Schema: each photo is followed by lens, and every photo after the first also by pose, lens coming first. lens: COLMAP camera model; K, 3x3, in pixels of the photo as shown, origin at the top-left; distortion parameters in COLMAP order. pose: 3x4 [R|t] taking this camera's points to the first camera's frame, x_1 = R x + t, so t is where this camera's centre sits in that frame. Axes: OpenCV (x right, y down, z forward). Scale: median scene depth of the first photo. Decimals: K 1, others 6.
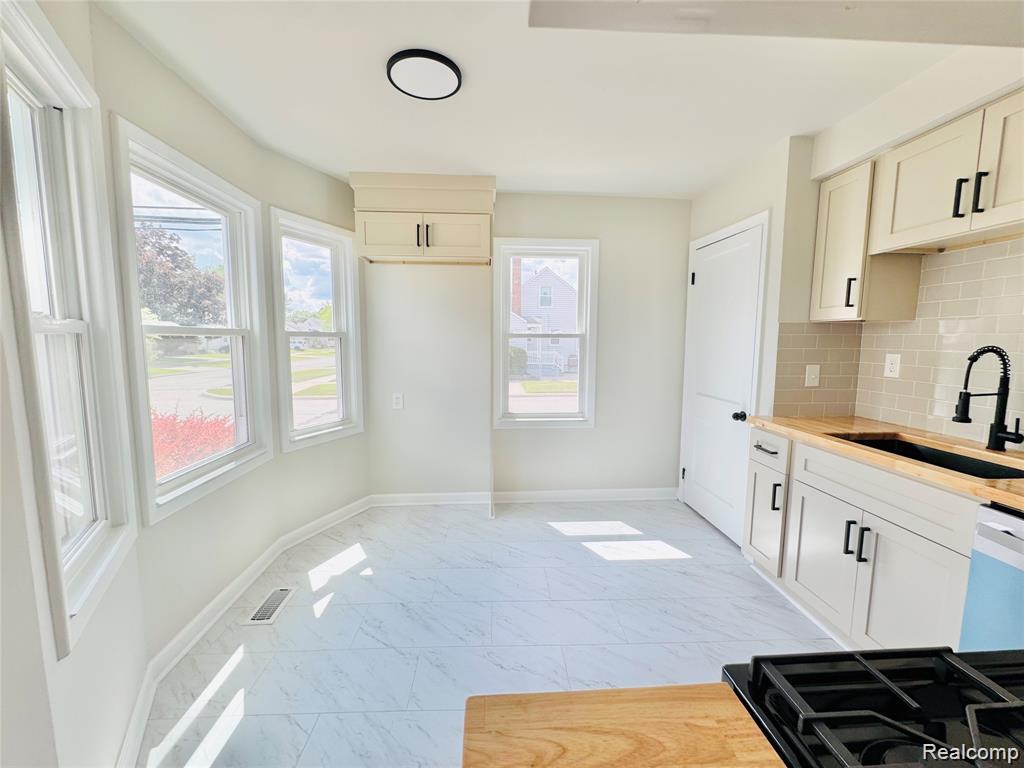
lens RADIAL K [[410.6, 0, 509.0], [0, 410.6, 383.2], [0, 0, 1]] dist [-0.007179, 0.000385]
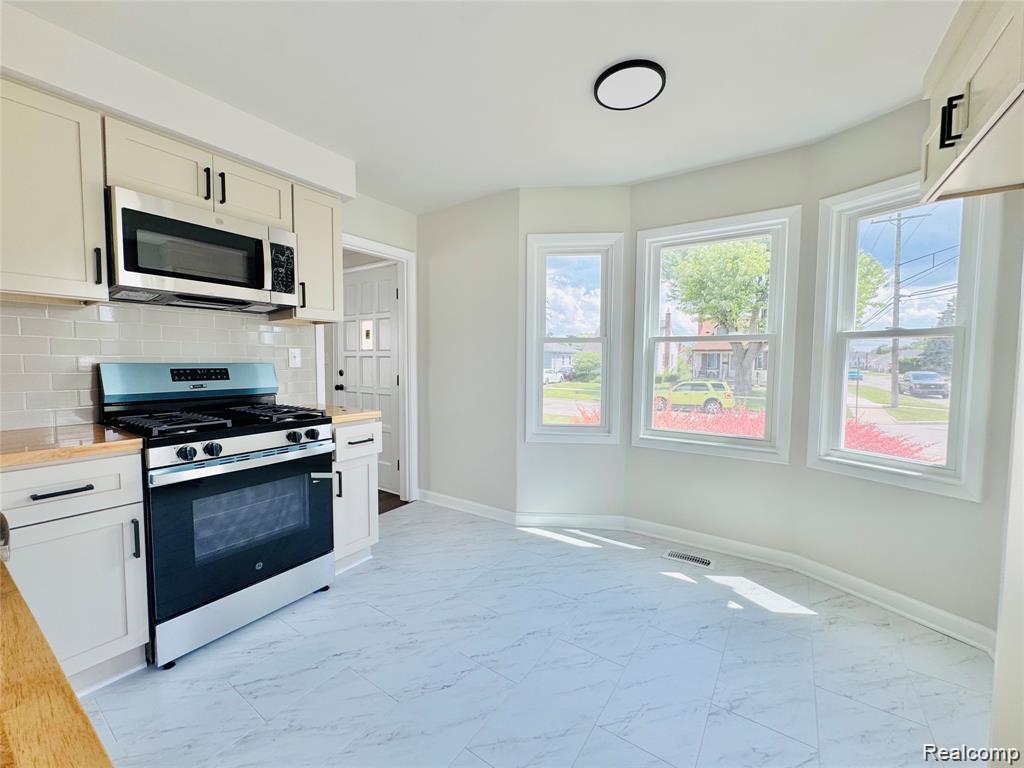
lens RADIAL K [[410.6, 0, 511.2], [0, 410.6, 382.3], [0, 0, 1]] dist [-0.007179, 0.000385]
pose [[-0.594469, 0.031948, -0.803484, 0.613714], [-0.097588, 0.988958, 0.111525, -0.056649], [0.798175, 0.144709, -0.584787, 1.060122]]
